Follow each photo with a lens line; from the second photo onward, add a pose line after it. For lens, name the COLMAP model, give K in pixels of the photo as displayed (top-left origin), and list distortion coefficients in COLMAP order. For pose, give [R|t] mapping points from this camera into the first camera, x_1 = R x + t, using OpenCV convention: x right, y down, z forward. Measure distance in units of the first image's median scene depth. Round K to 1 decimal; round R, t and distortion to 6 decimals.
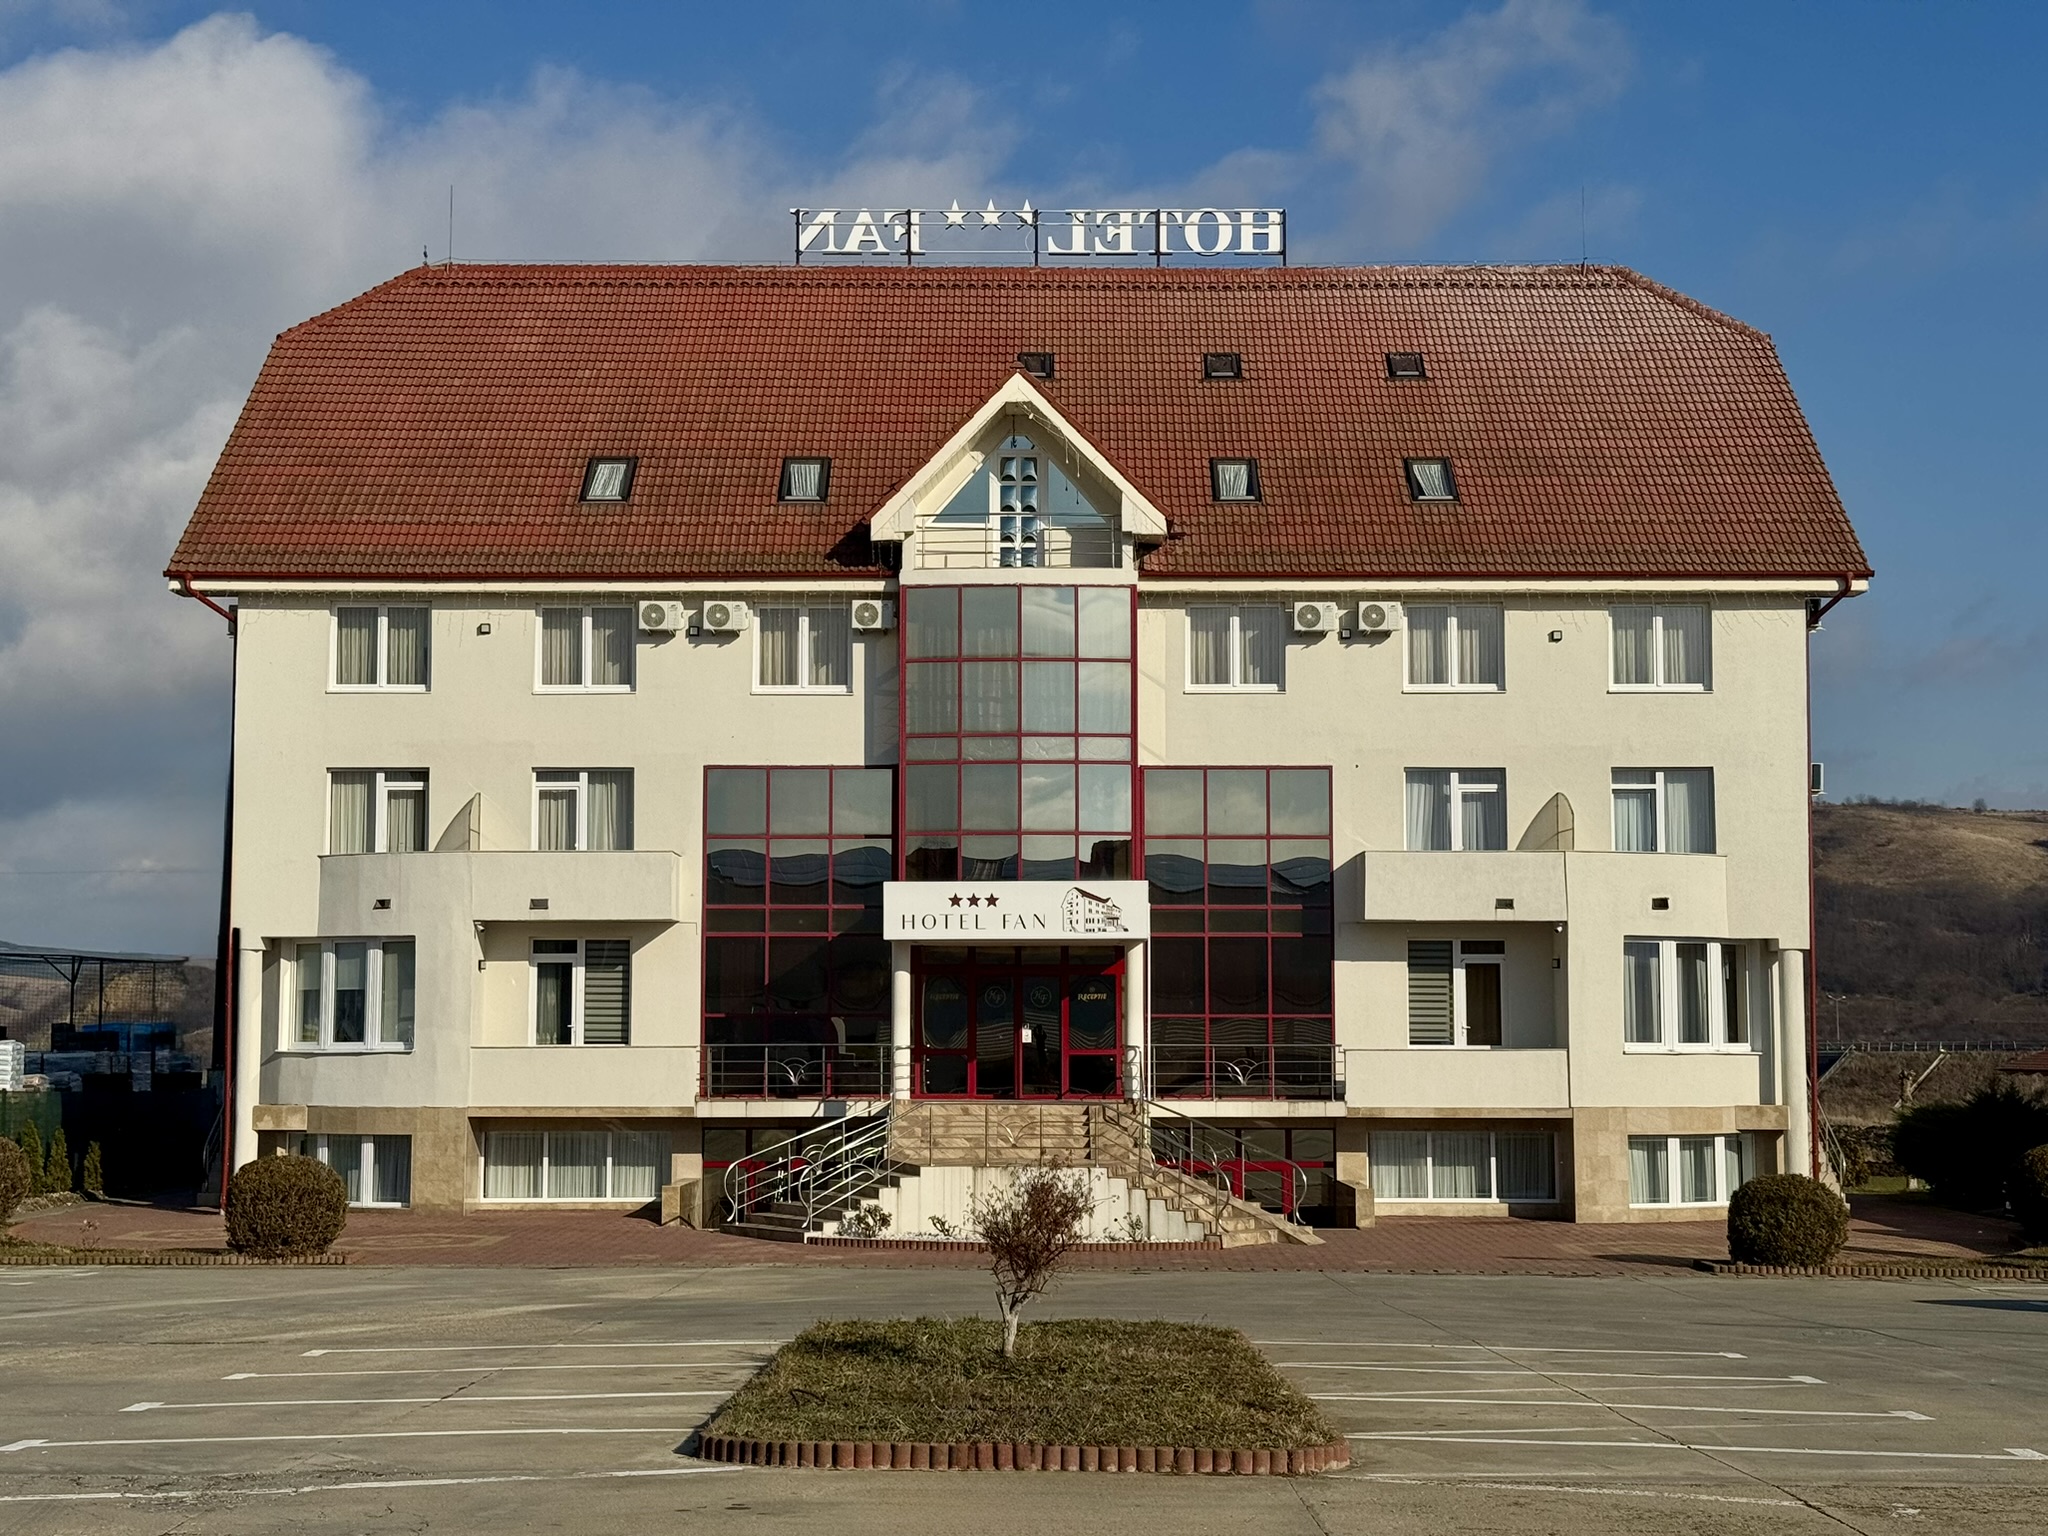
lens RADIAL K [[2891.4, 0, 1026.7], [0, 2891.4, 778.2], [0, 0, 1]] dist [0.232870, 0.000000]
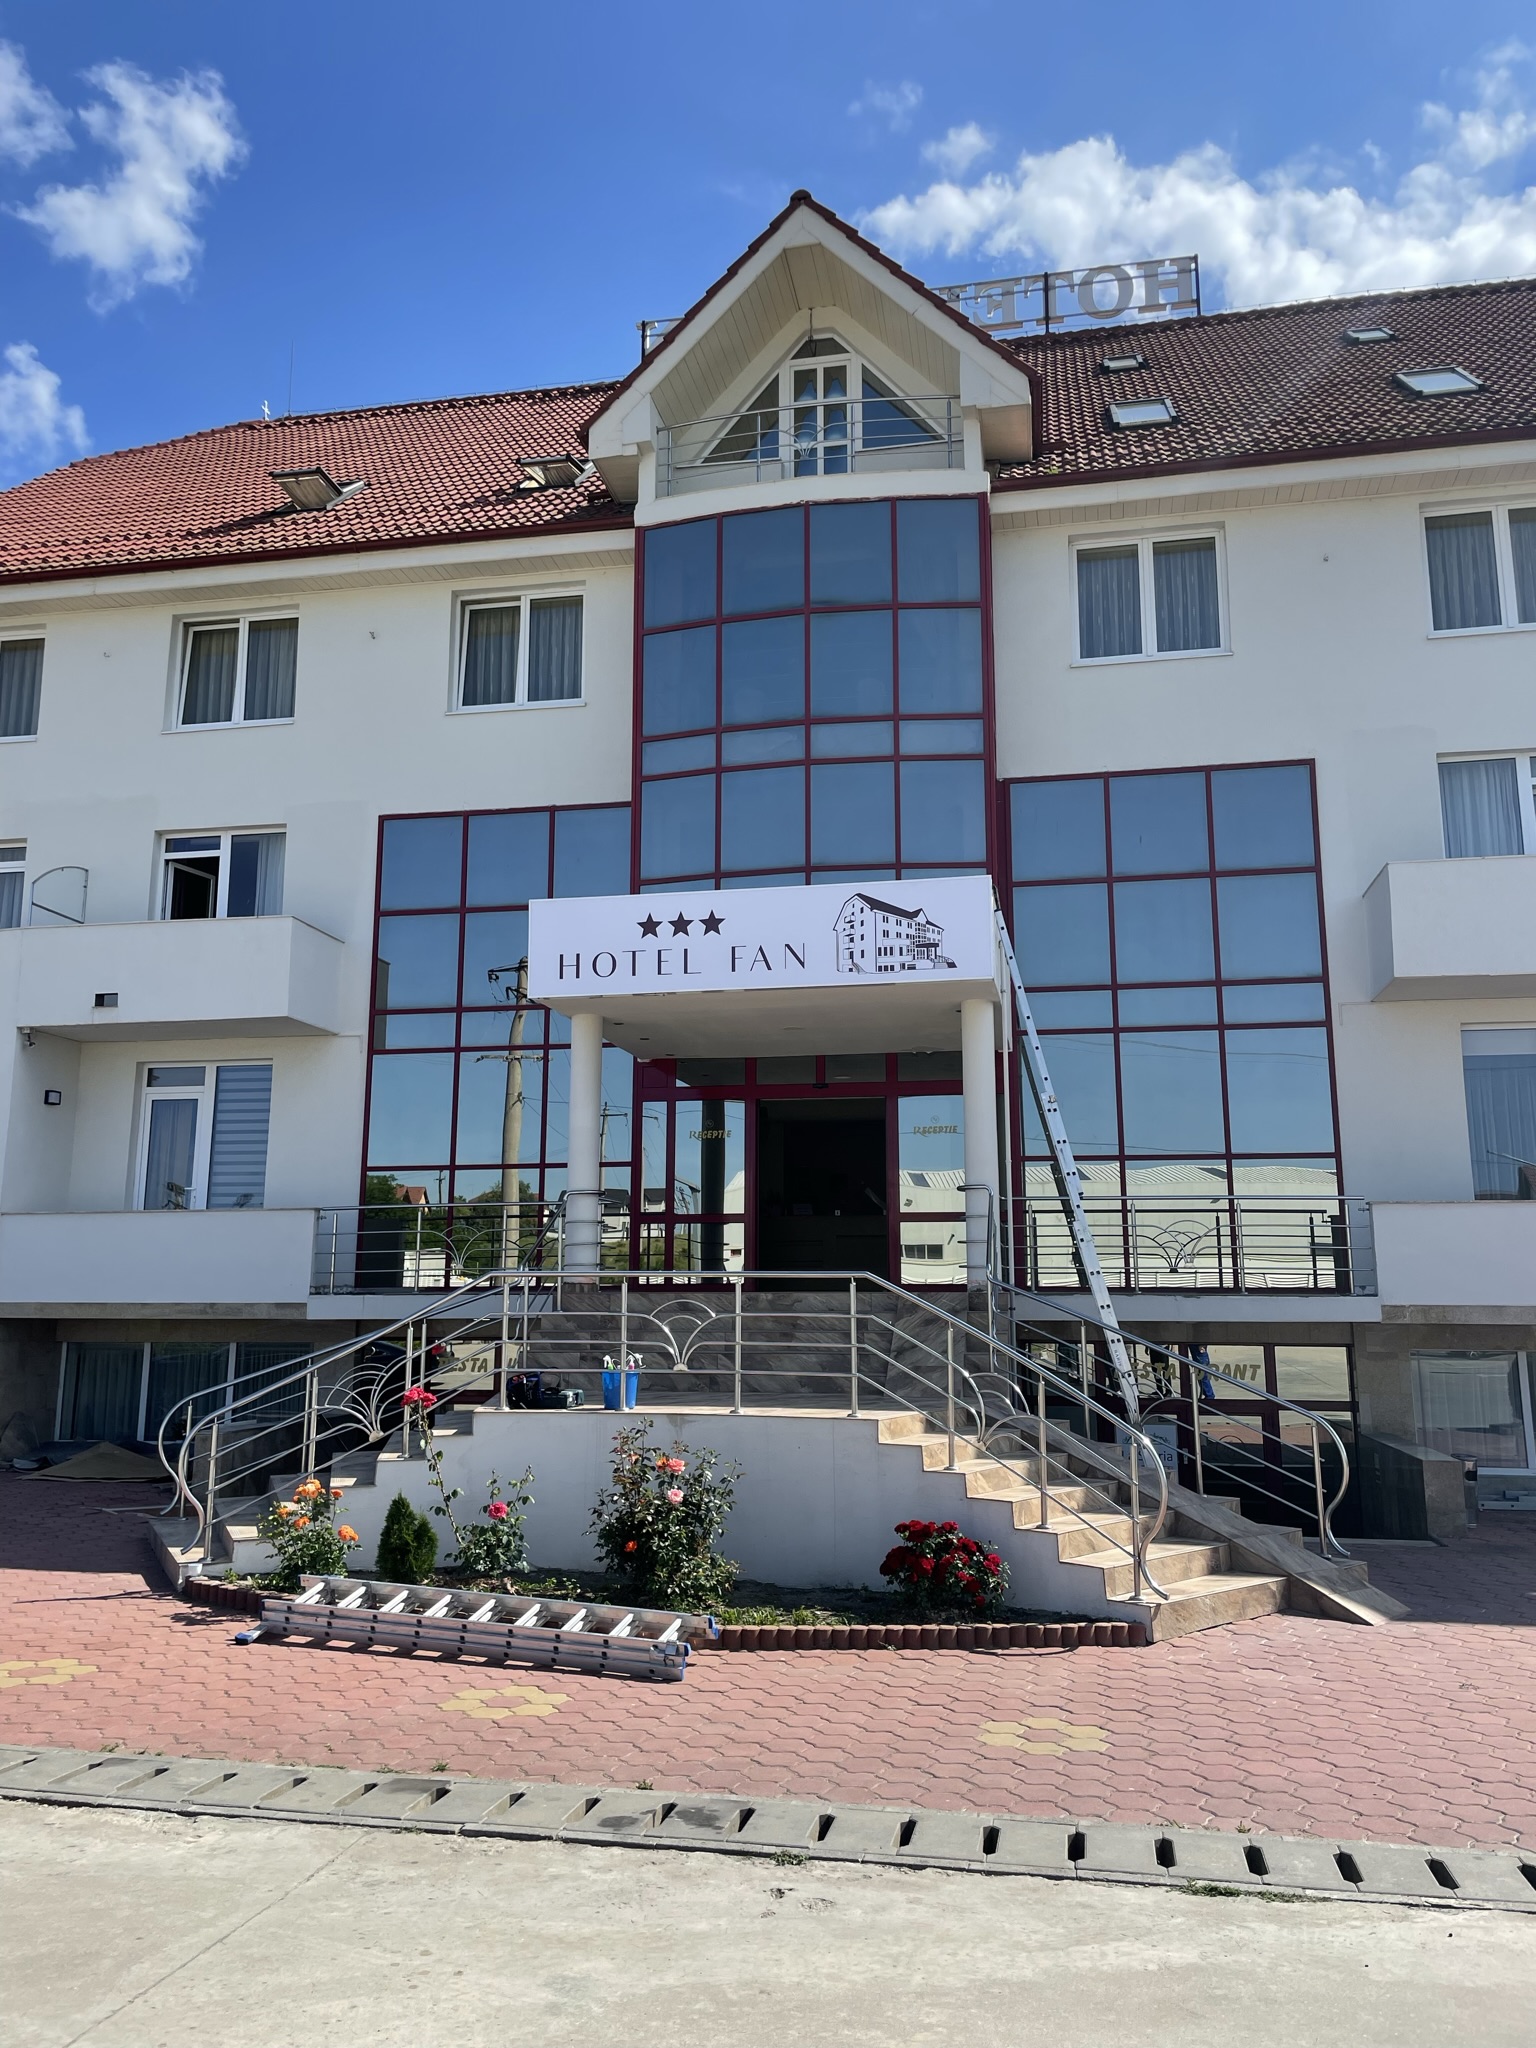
lens RADIAL K [[1541.1, 0, 766.6], [0, 1541.1, 1003.3], [0, 0, 1]] dist [0.081413, -0.002524]
pose [[0.982892, -0.035178, -0.180792, 0.048499], [0.016229, 0.994314, -0.105242, 0.083206], [0.183466, 0.100507, 0.977874, 0.659708]]
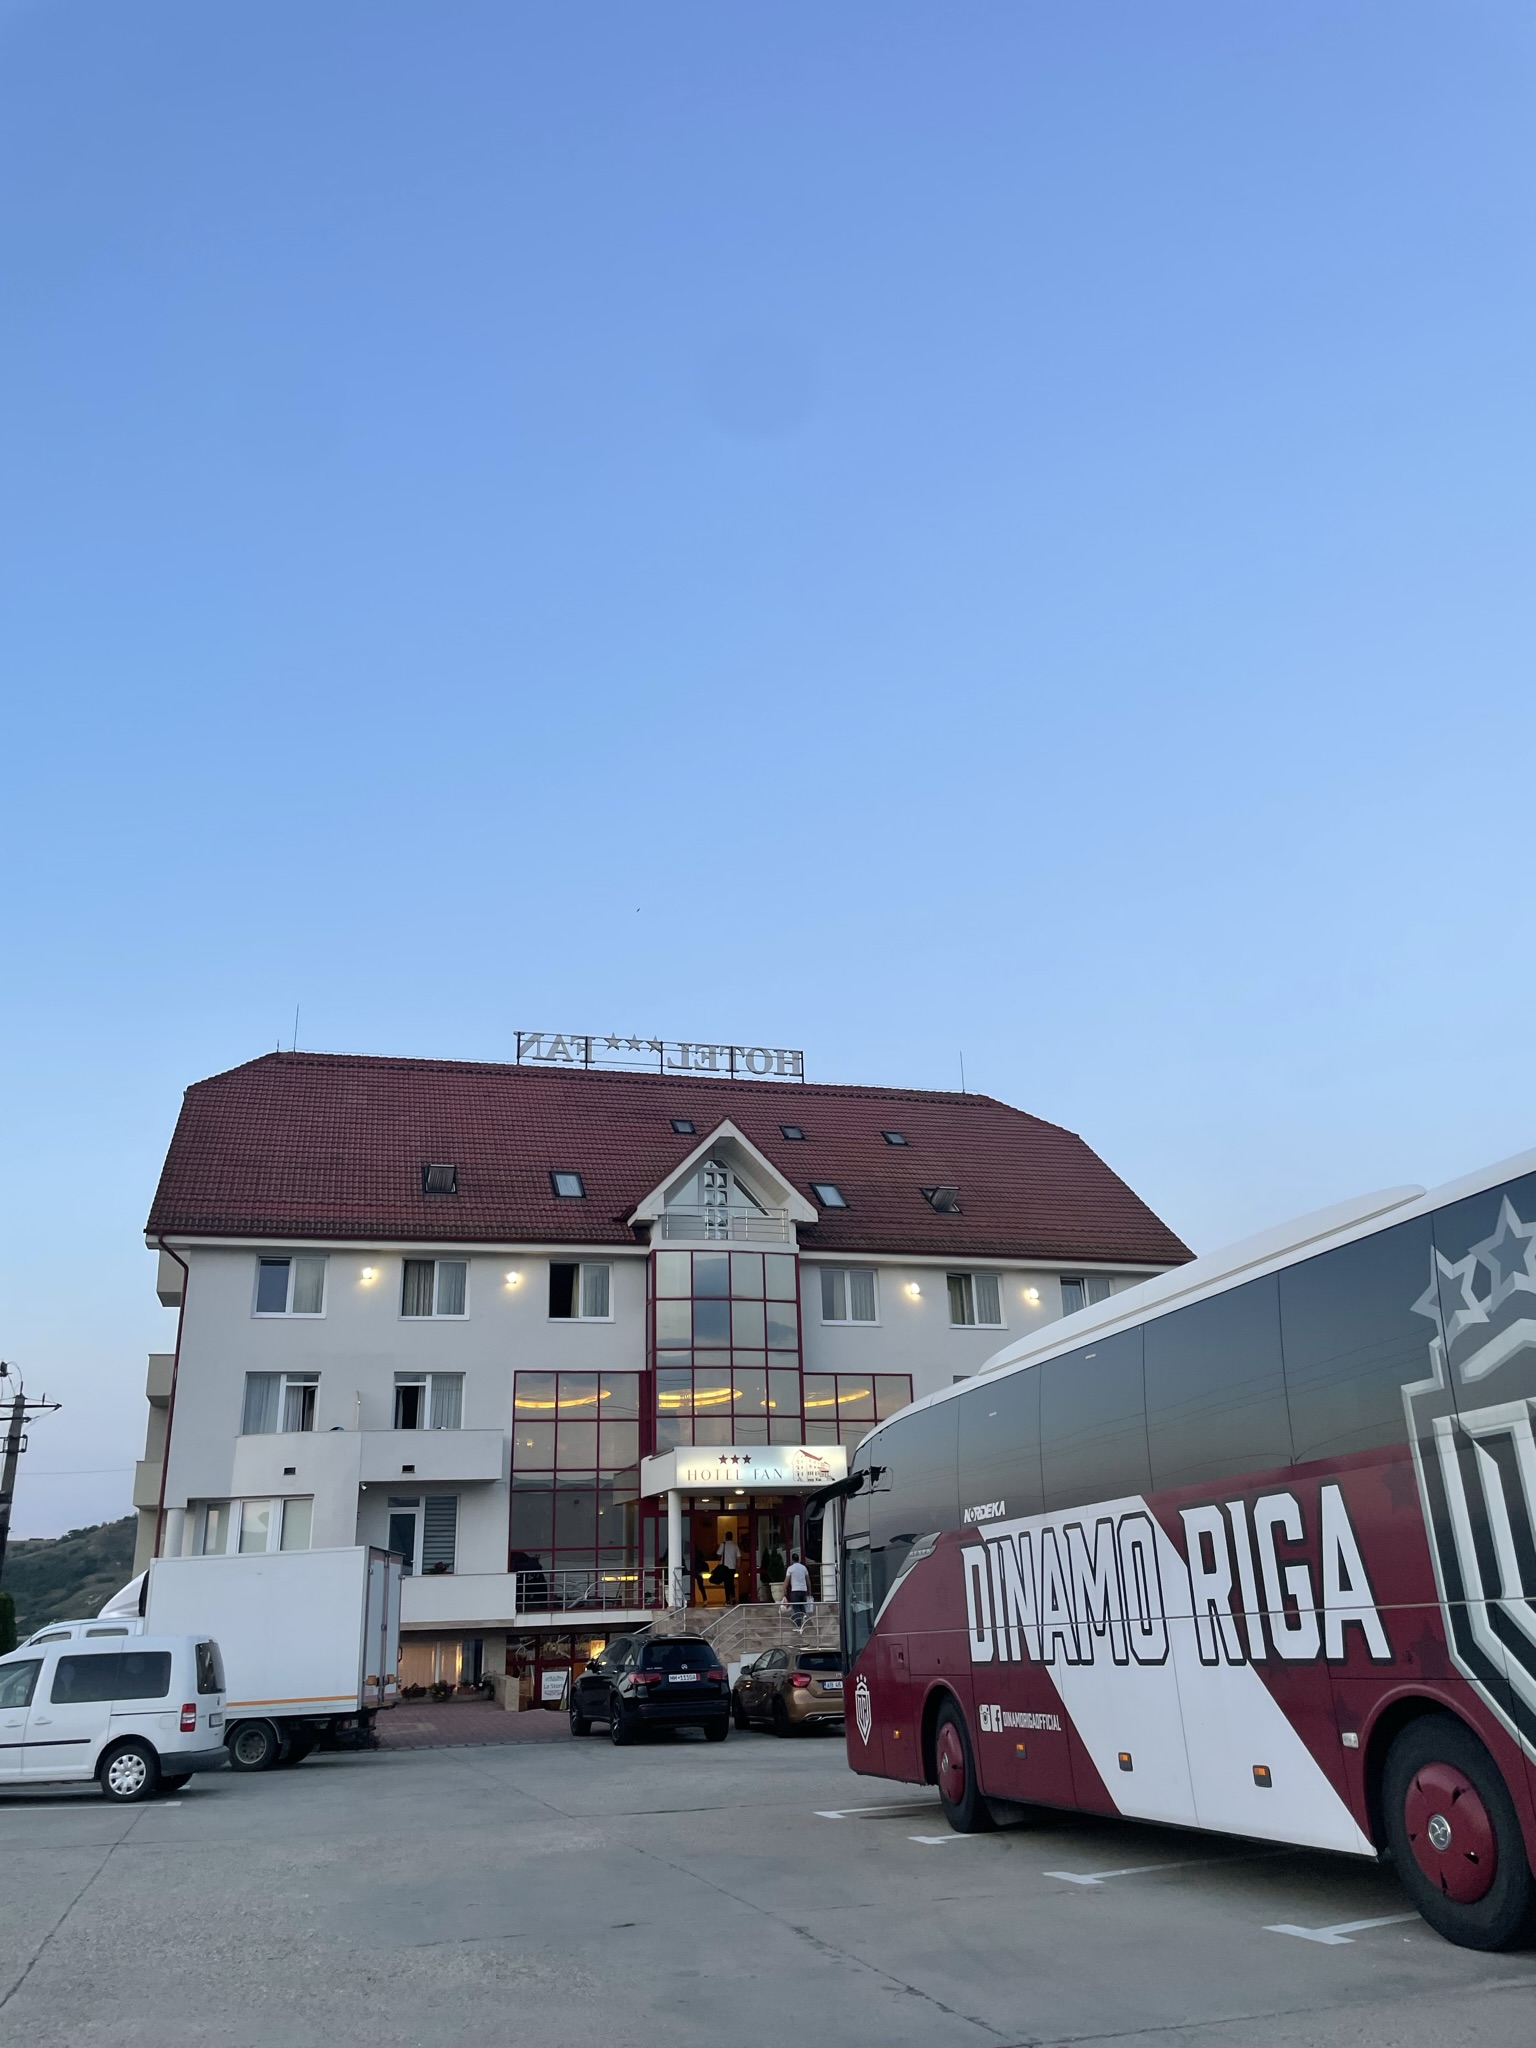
lens RADIAL K [[1541.1, 0, 764.0], [0, 1541.1, 1031.8], [0, 0, 1]] dist [0.081413, -0.002524]
pose [[0.959720, 0.069164, 0.272310, -0.218156], [0.003085, 0.966573, -0.256372, 0.032071], [-0.280940, 0.246885, 0.927427, 0.193579]]
